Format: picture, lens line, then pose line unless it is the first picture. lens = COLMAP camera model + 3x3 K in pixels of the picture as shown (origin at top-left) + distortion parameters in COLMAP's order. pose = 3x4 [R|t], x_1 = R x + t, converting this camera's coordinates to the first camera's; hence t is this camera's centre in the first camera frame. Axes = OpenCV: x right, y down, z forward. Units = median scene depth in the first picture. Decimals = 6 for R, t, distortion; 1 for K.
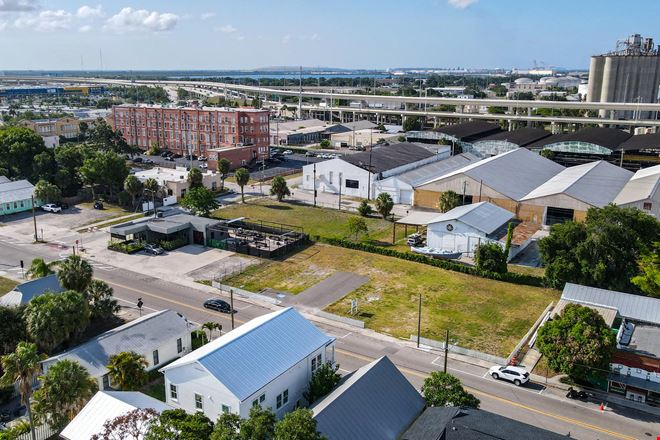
lens RADIAL K [[596.7, 0, 315.4], [0, 596.7, 219.7], [0, 0, 1]] dist [0.004424, 0.011797]
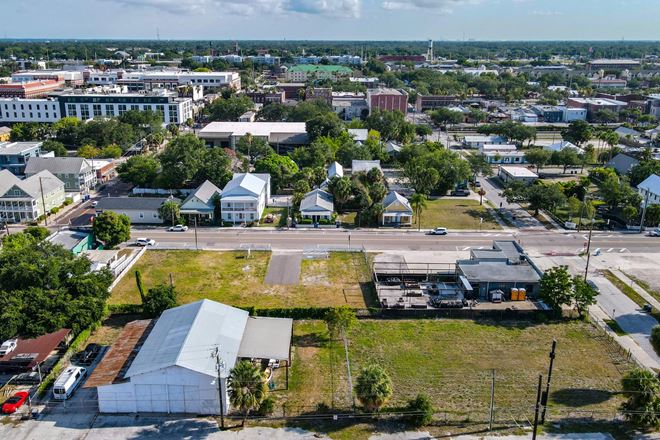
lens RADIAL K [[580.0, 0, 308.7], [0, 580.0, 220.1], [0, 0, 1]] dist [0.006536, 0.020370]
pose [[-0.852978, 0.154438, -0.498576, 0.451592], [-0.130348, 0.861927, 0.489991, -0.451989], [0.505409, 0.482940, -0.715074, 1.459225]]
